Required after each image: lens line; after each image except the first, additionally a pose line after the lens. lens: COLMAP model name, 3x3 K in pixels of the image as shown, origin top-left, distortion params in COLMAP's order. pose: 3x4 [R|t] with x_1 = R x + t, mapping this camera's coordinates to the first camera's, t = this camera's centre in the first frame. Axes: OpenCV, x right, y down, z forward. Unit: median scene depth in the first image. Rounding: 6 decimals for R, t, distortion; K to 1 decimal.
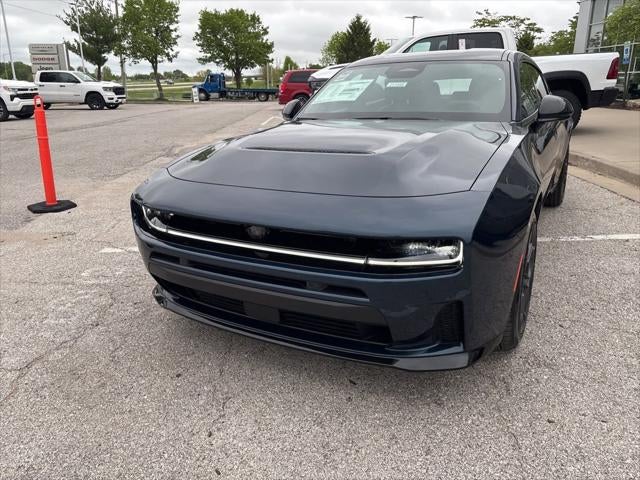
lens RADIAL K [[495.4, 0, 321.9], [0, 495.4, 235.8], [0, 0, 1]] dist [0.042337, -0.047580]
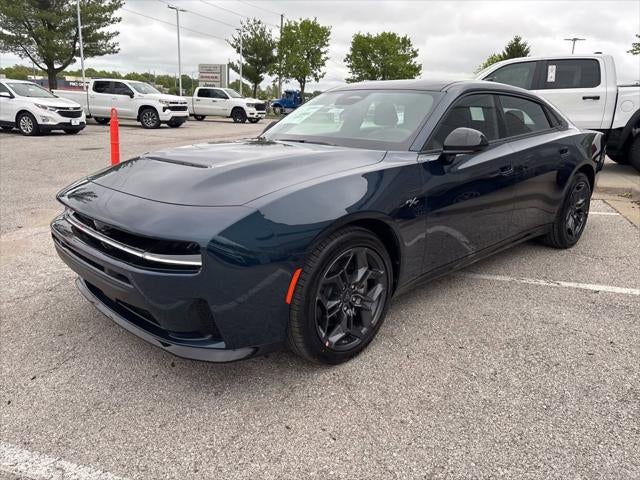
lens RADIAL K [[495.4, 0, 318.8], [0, 495.4, 234.9], [0, 0, 1]] dist [0.042337, -0.047580]
pose [[0.950168, 0.112546, -0.290714, 0.048131], [-0.123792, 0.992096, -0.020525, -0.001464], [0.286107, 0.055490, 0.956590, -0.001463]]
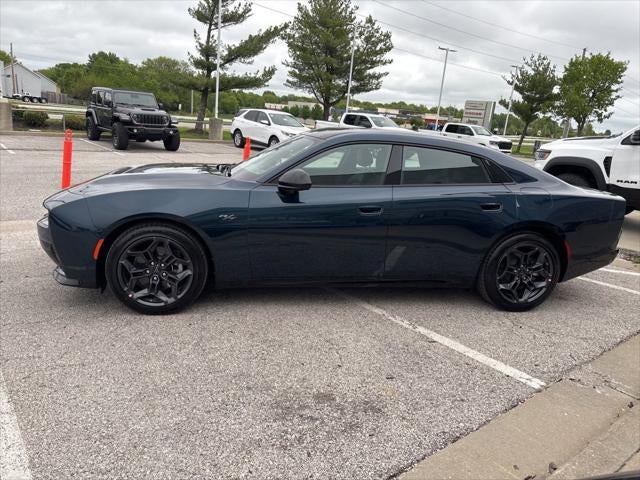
lens RADIAL K [[495.4, 0, 315.3], [0, 495.4, 242.6], [0, 0, 1]] dist [0.042337, -0.047580]
pose [[0.611503, 0.248627, -0.751165, 0.140675], [-0.312548, 0.948046, 0.059355, -0.018916], [0.726896, 0.198479, 0.657440, 0.025315]]
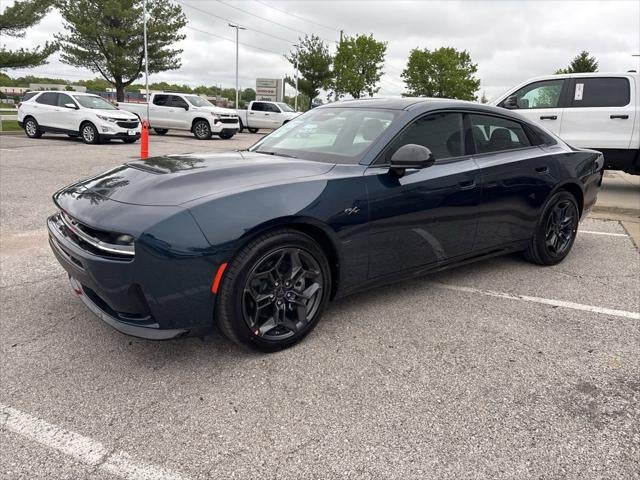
lens RADIAL K [[495.4, 0, 318.4], [0, 495.4, 234.9], [0, 0, 1]] dist [0.042337, -0.047580]
pose [[0.904436, 0.143788, -0.401646, 0.070942], [-0.169500, 0.985103, -0.029020, -0.002573], [0.391490, 0.094326, 0.915335, -0.003287]]
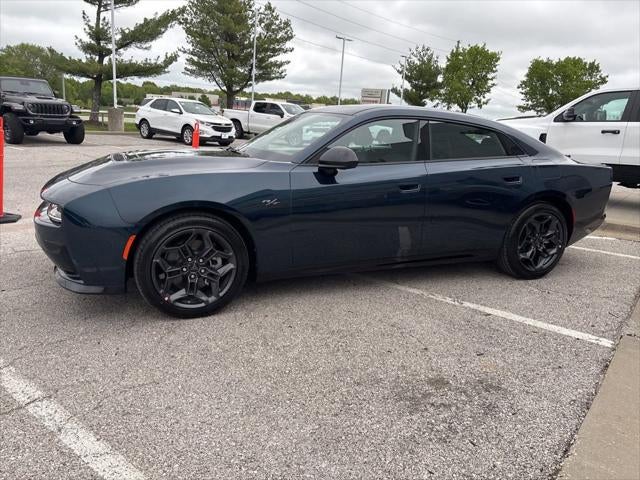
lens RADIAL K [[495.4, 0, 317.5], [0, 495.4, 235.9], [0, 0, 1]] dist [0.042337, -0.047580]
pose [[0.776625, 0.202387, -0.596567, 0.110848], [-0.250952, 0.967998, 0.001702, -0.006762], [0.577820, 0.148388, 0.802561, 0.007675]]
